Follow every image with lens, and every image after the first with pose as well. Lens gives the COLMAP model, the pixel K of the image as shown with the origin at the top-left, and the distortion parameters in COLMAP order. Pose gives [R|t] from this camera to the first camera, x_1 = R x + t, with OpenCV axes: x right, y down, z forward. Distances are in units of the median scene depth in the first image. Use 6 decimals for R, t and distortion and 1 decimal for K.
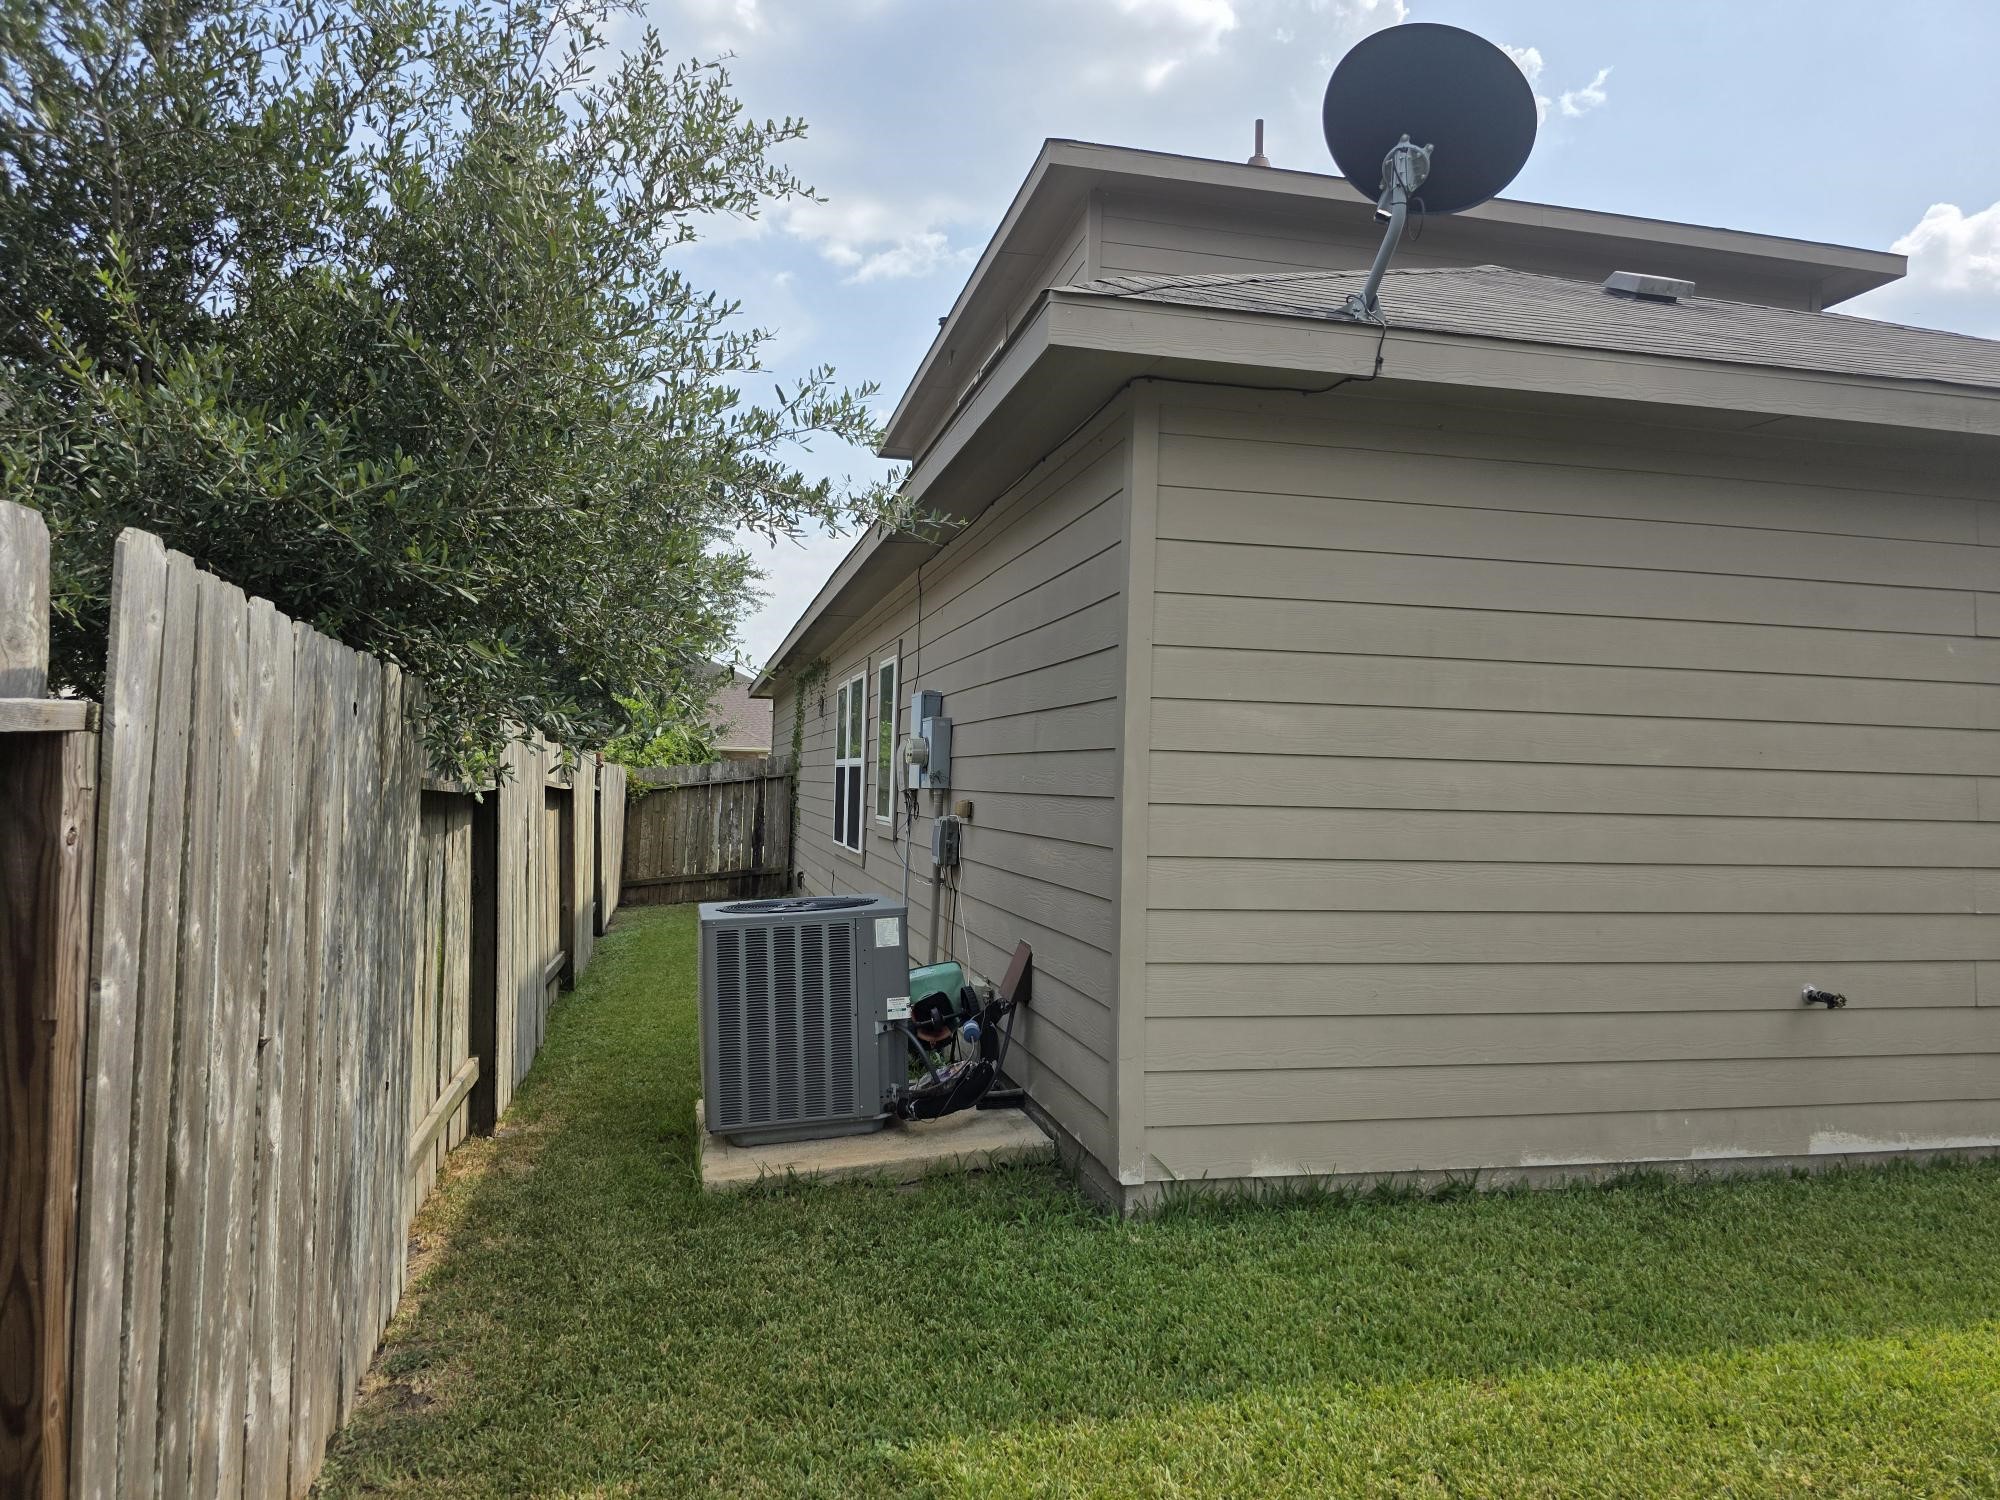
lens RADIAL K [[1387.7, 0, 1000.0], [0, 1387.7, 750.0], [0, 0, 1]] dist [0.002236, -0.000830]
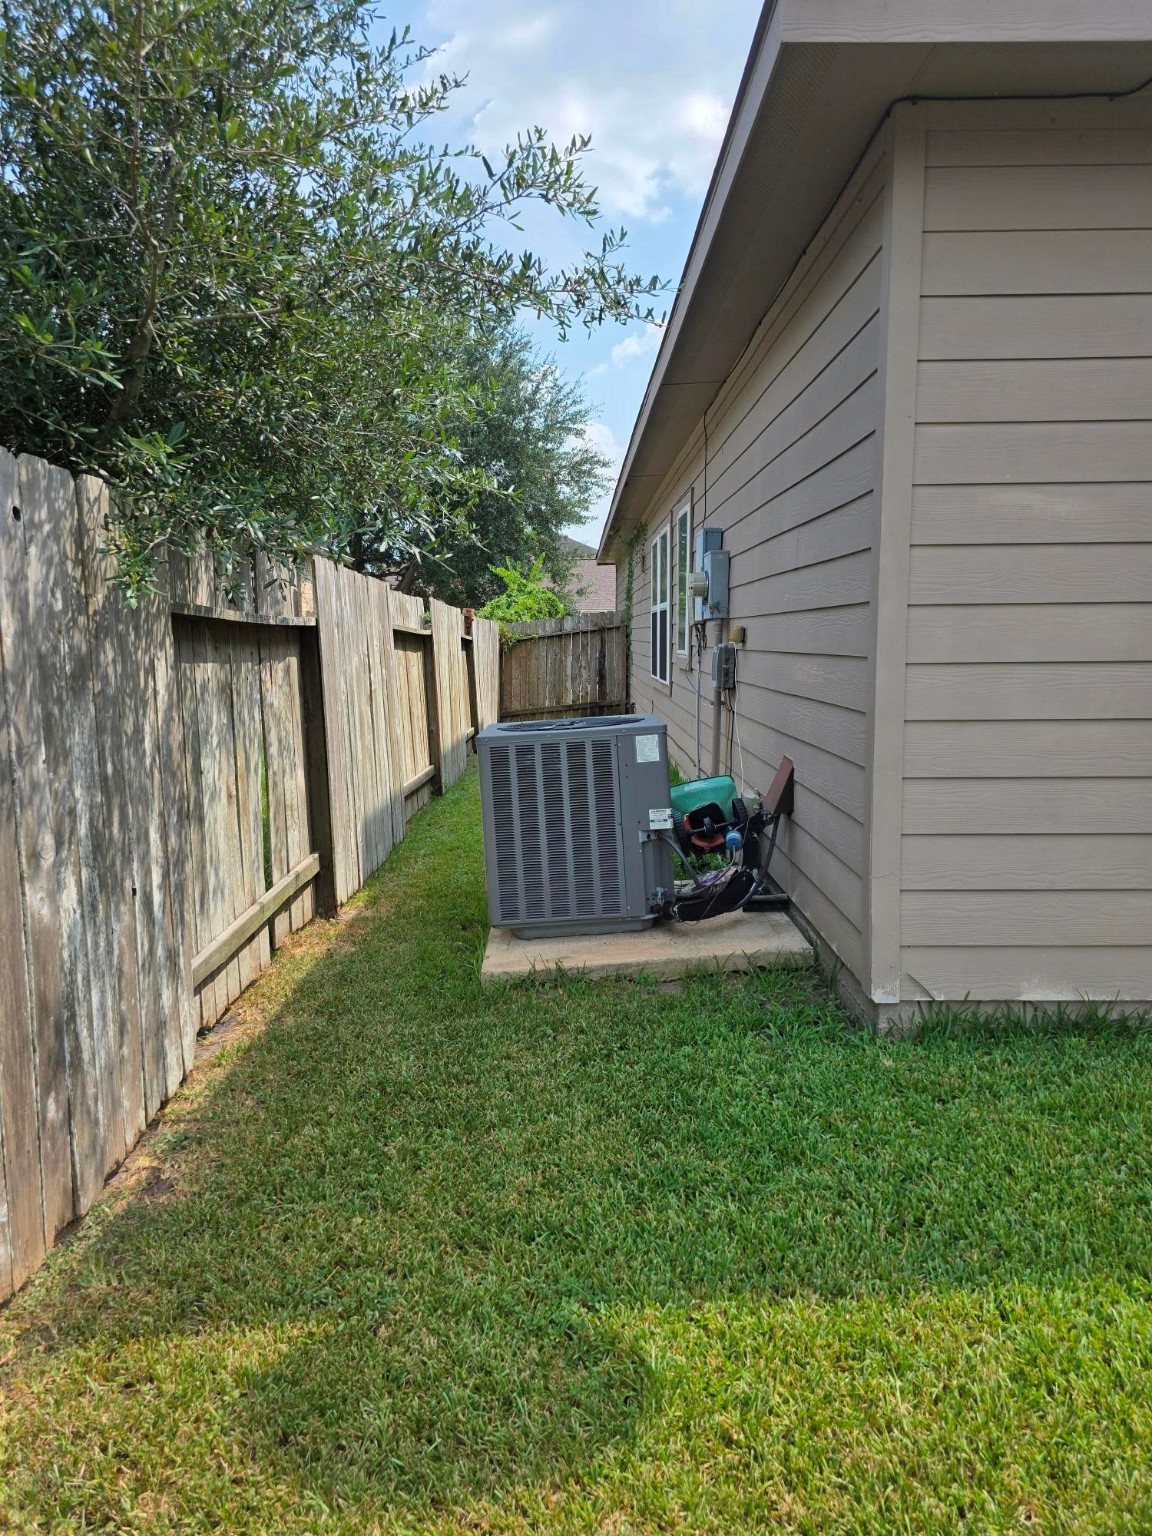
lens RADIAL K [[1052.2, 0, 542.6], [0, 1052.2, 765.2], [0, 0, 1]] dist [0.056747, -0.058717]
pose [[0.968178, -0.000976, -0.250262, 0.046709], [0.036941, 0.989596, 0.139054, 0.034547], [0.247522, -0.143874, 0.958140, 0.243981]]
